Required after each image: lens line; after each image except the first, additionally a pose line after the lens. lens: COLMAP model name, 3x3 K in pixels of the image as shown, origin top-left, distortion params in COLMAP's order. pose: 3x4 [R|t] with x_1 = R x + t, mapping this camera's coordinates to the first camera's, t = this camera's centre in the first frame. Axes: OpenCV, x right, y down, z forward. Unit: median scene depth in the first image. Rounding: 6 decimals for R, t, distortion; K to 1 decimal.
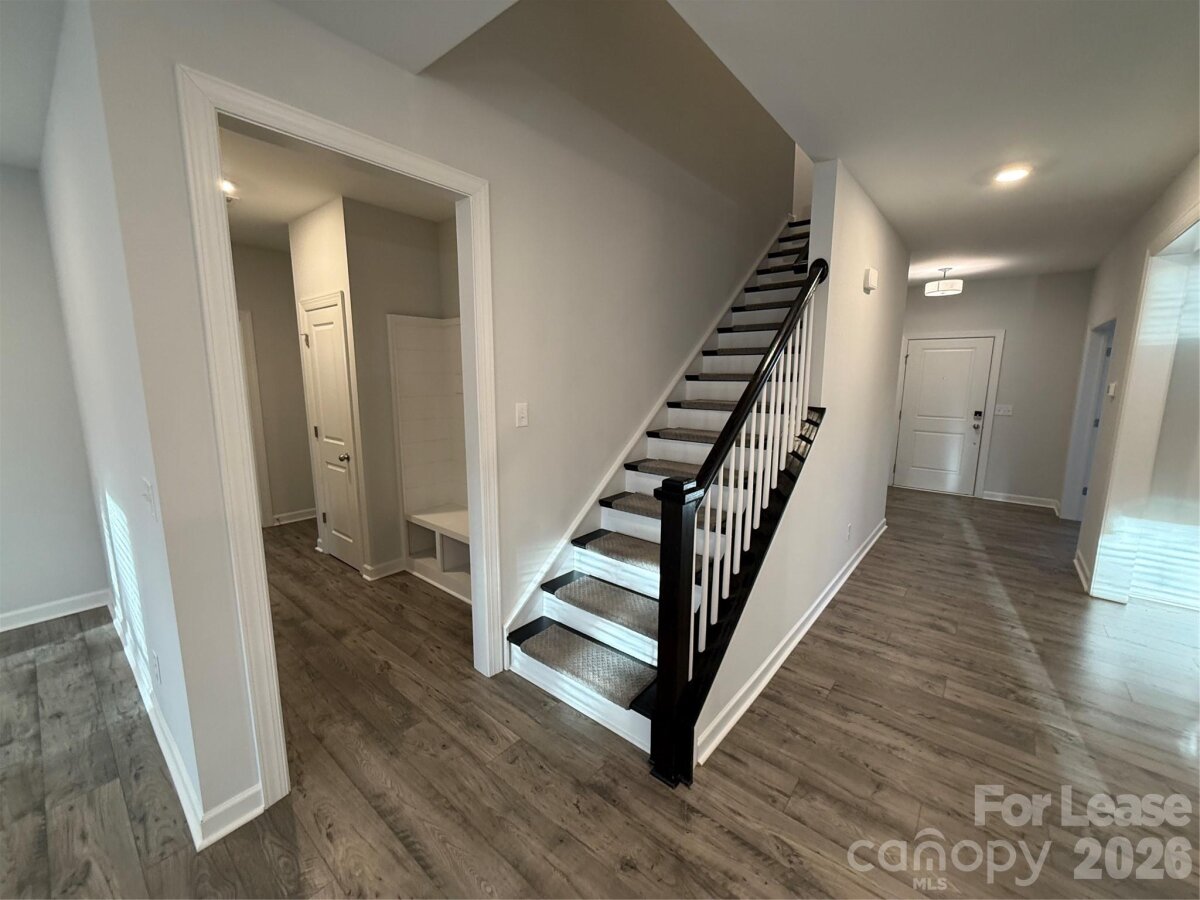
lens RADIAL K [[477.1, 0, 601.4], [0, 477.1, 450.6], [0, 0, 1]] dist [0.003513, -0.000623]
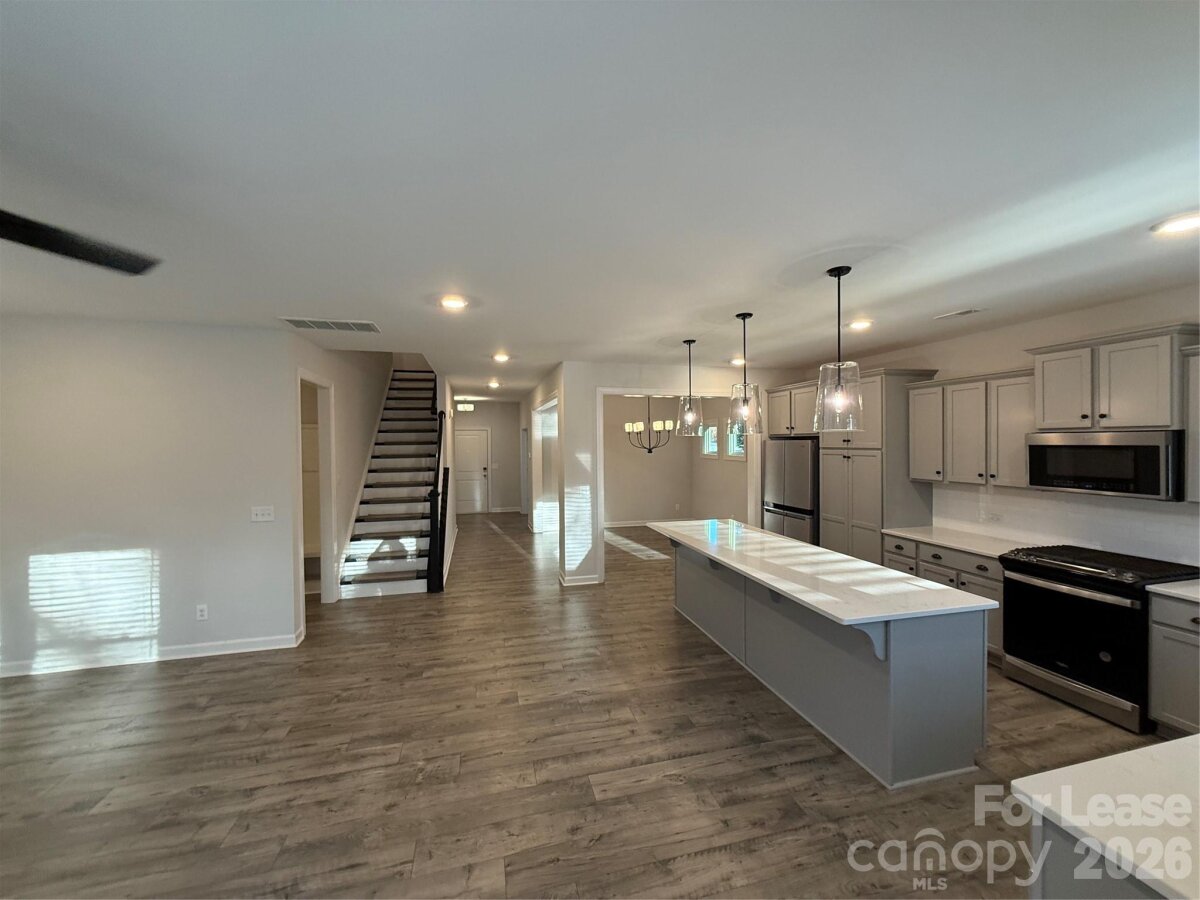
lens RADIAL K [[477.1, 0, 597.4], [0, 477.1, 449.0], [0, 0, 1]] dist [0.003513, -0.000623]
pose [[0.592657, -0.024193, 0.805091, -0.756108], [0.141336, 0.987164, -0.074378, 0.078643], [-0.792958, 0.157869, 0.588469, -0.776558]]
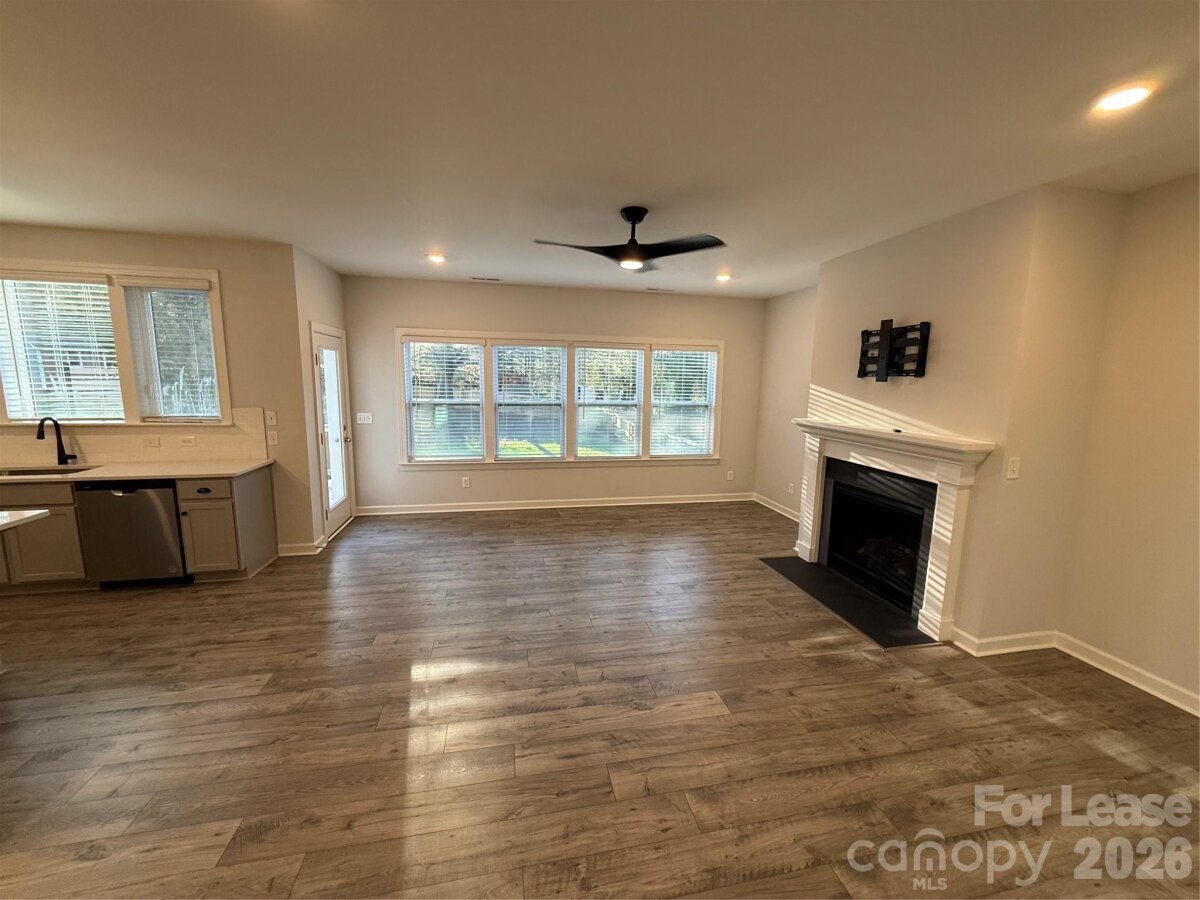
lens RADIAL K [[477.1, 0, 600.8], [0, 477.1, 449.0], [0, 0, 1]] dist [0.003513, -0.000623]
pose [[-0.628163, 0.093604, -0.772431, -0.129262], [-0.145517, 0.961089, 0.234805, -0.056888], [0.764353, 0.259898, -0.590099, 0.244862]]
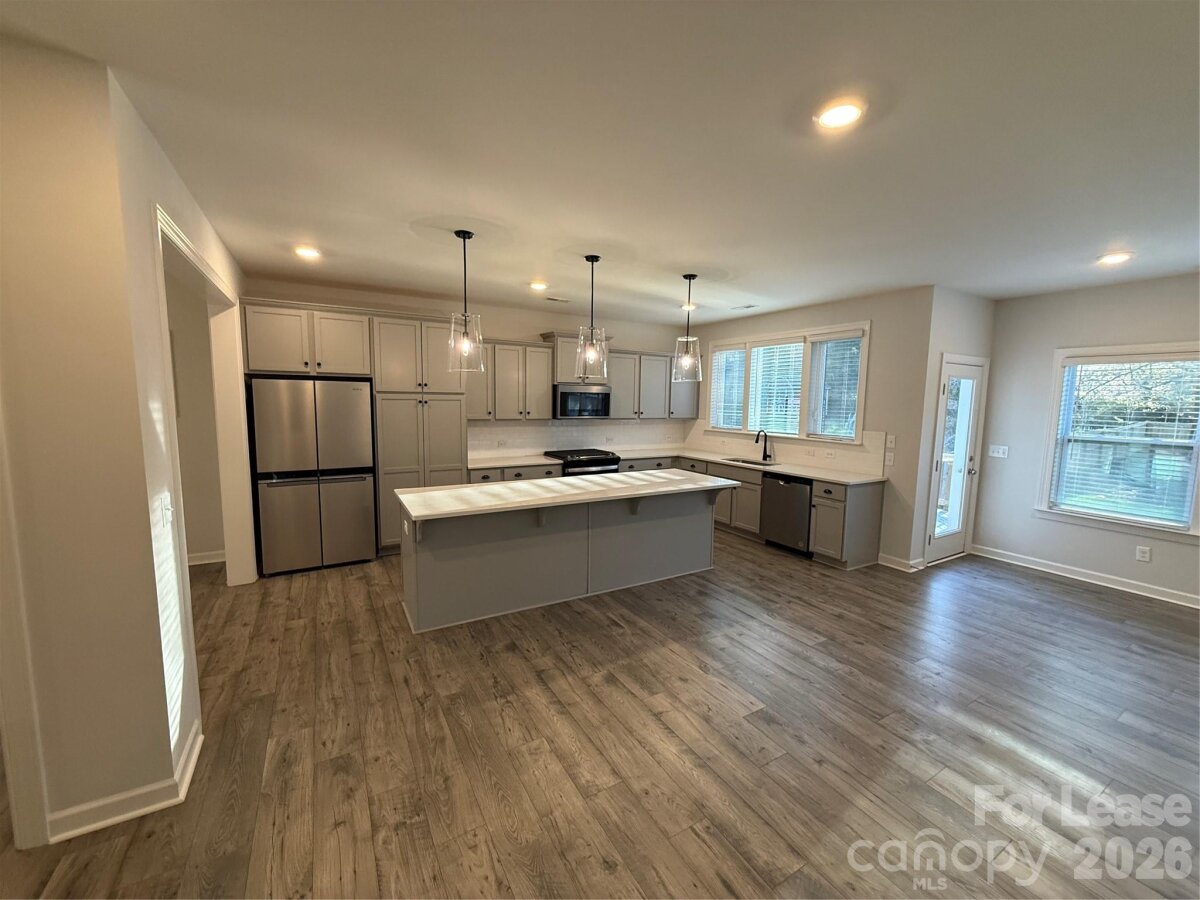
lens RADIAL K [[477.1, 0, 607.9], [0, 477.1, 450.5], [0, 0, 1]] dist [0.003513, -0.000623]
pose [[-0.941657, -0.061925, 0.330829, -0.218285], [0.027453, 0.965523, 0.258868, -0.076902], [-0.335453, 0.252847, -0.907491, 0.379146]]
